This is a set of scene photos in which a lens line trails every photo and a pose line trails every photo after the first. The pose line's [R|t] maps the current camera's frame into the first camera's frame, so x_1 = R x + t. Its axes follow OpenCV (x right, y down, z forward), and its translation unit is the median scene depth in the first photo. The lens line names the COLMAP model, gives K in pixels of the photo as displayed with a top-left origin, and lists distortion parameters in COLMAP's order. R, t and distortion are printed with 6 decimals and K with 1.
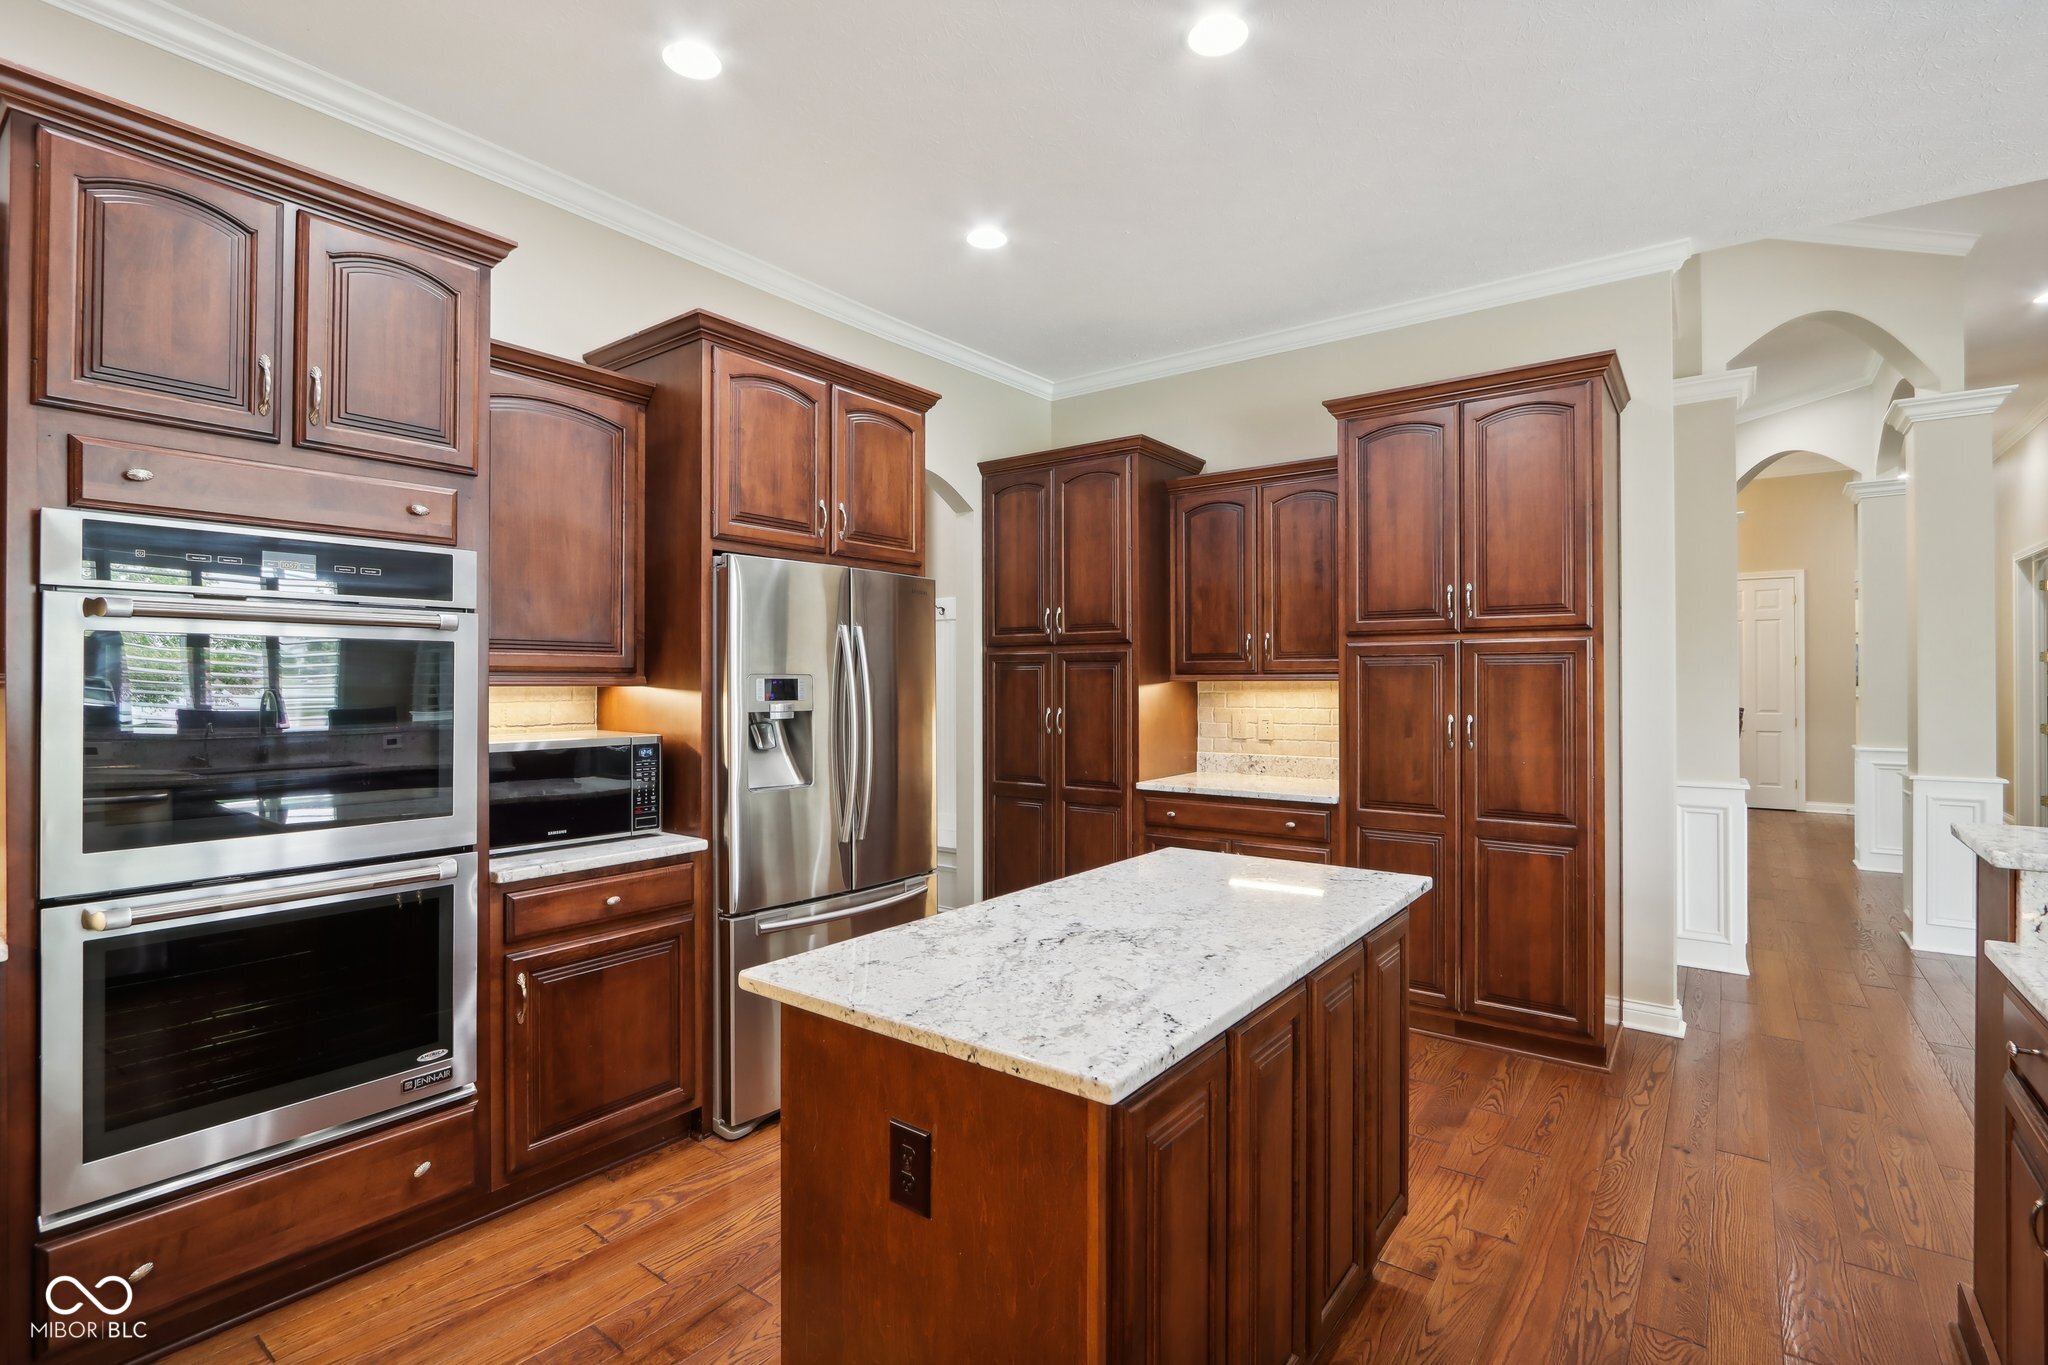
lens RADIAL K [[954.6, 0, 1021.2], [0, 954.6, 675.1], [0, 0, 1]] dist [-0.019229, 0.001566]
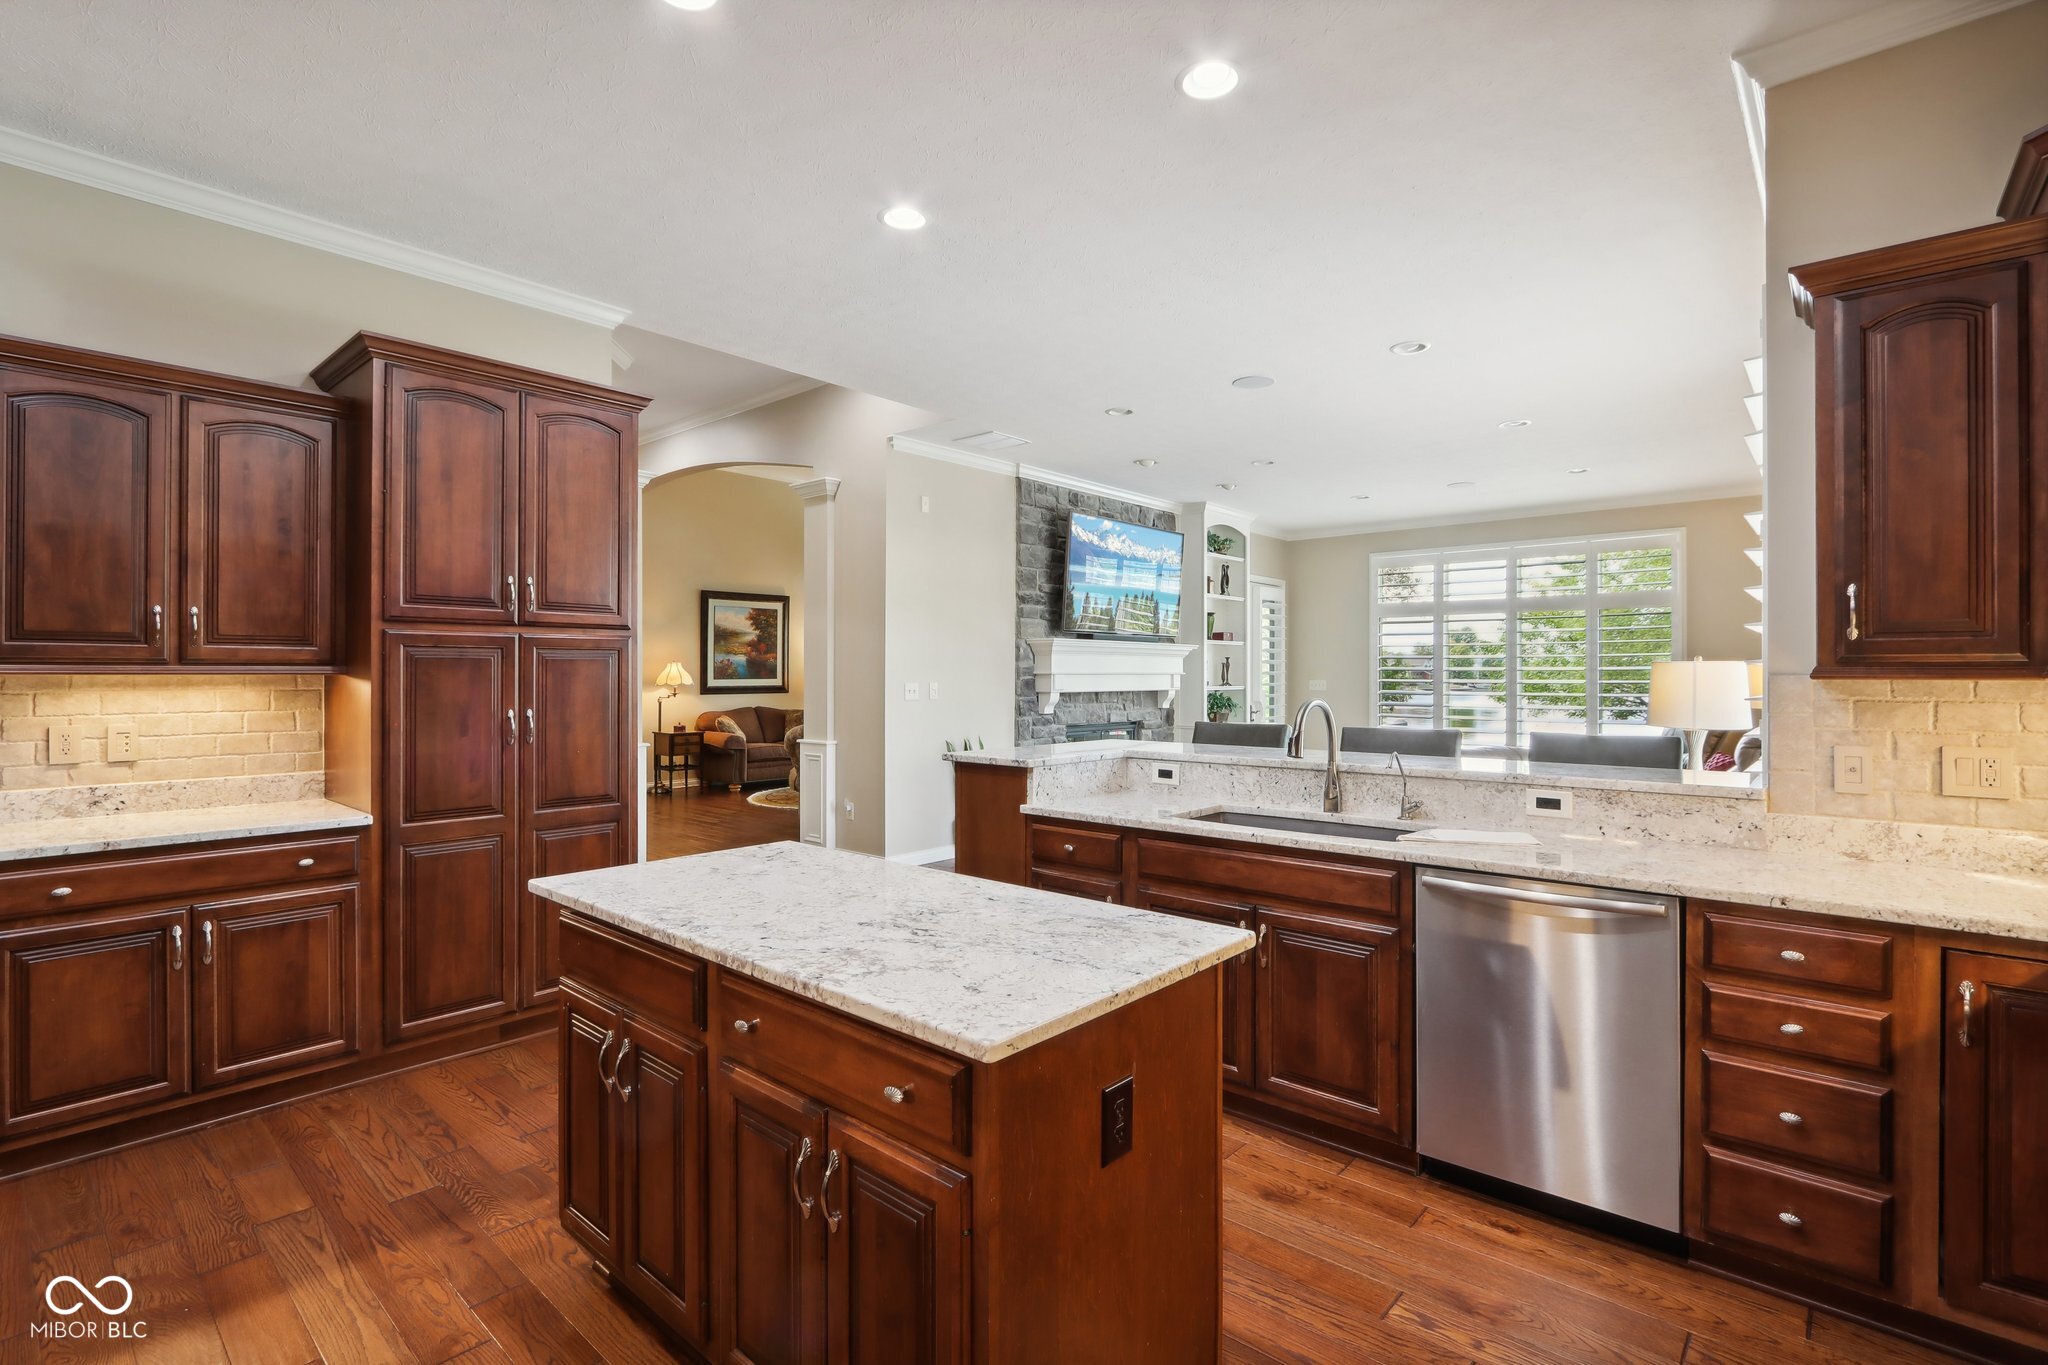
lens RADIAL K [[954.6, 0, 1025.1], [0, 954.6, 672.0], [0, 0, 1]] dist [-0.019229, 0.001566]
pose [[0.070870, 0.003739, 0.997479, -0.478085], [-0.006175, 0.999975, -0.003310, 0.003157], [-0.997466, -0.005925, 0.070892, 0.405808]]
